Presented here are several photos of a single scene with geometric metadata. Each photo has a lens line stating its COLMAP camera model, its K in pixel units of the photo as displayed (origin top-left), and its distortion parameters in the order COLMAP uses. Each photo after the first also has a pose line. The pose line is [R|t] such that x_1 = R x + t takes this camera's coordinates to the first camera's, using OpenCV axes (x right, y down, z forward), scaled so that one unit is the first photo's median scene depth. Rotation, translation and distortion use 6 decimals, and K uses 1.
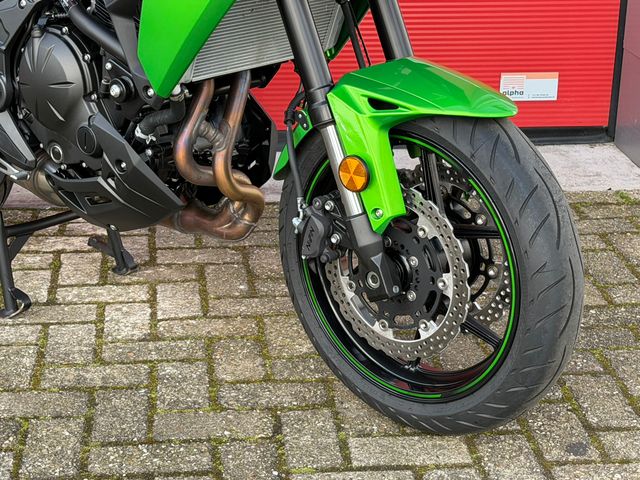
lens RADIAL K [[1356.2, 0, 315.8], [0, 1356.2, 256.4], [0, 0, 1]] dist [0.139352, 0.168344]
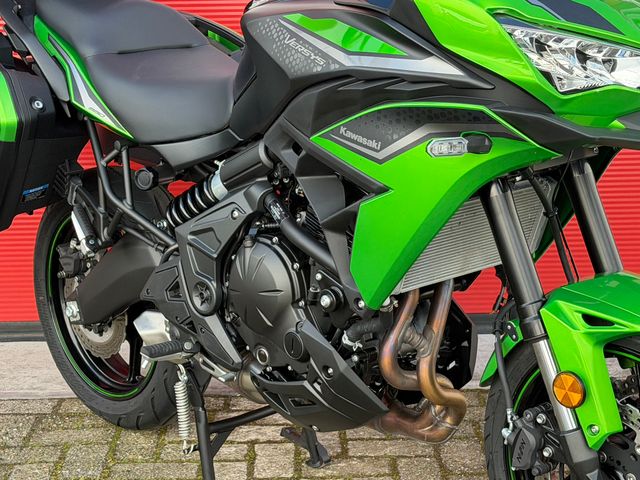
lens RADIAL K [[1356.2, 0, 315.8], [0, 1356.2, 256.4], [0, 0, 1]] dist [0.139352, 0.168344]
pose [[0.994436, -0.004681, -0.105238, -0.043142], [-0.006532, 0.994350, -0.105954, -0.043172], [0.105139, 0.106051, 0.988787, -0.018531]]
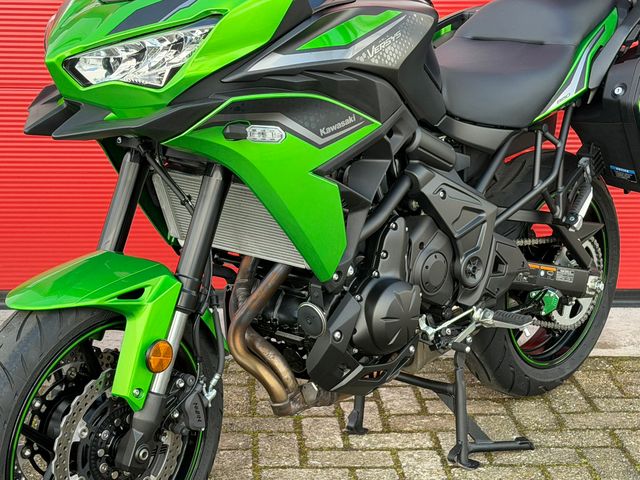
lens RADIAL K [[1356.2, 0, 315.8], [0, 1356.2, 256.4], [0, 0, 1]] dist [0.139352, 0.168344]
pose [[0.998382, 0.011994, -0.055579, -0.185178], [-0.017464, 0.994934, -0.098999, -0.013015], [0.054110, 0.099809, 0.993534, -0.139681]]
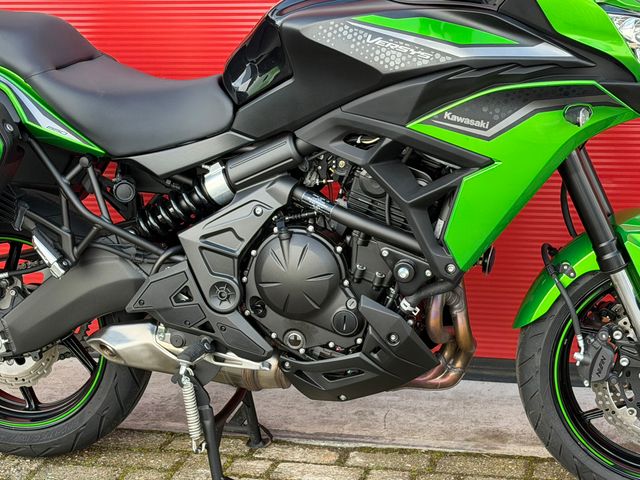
lens RADIAL K [[1356.2, 0, 315.8], [0, 1356.2, 256.4], [0, 0, 1]] dist [0.139352, 0.168344]
pose [[0.893237, -0.150388, 0.423687, -0.647203], [0.191191, 0.979998, -0.055228, -0.080653], [-0.406907, 0.130337, 0.904123, -0.000669]]
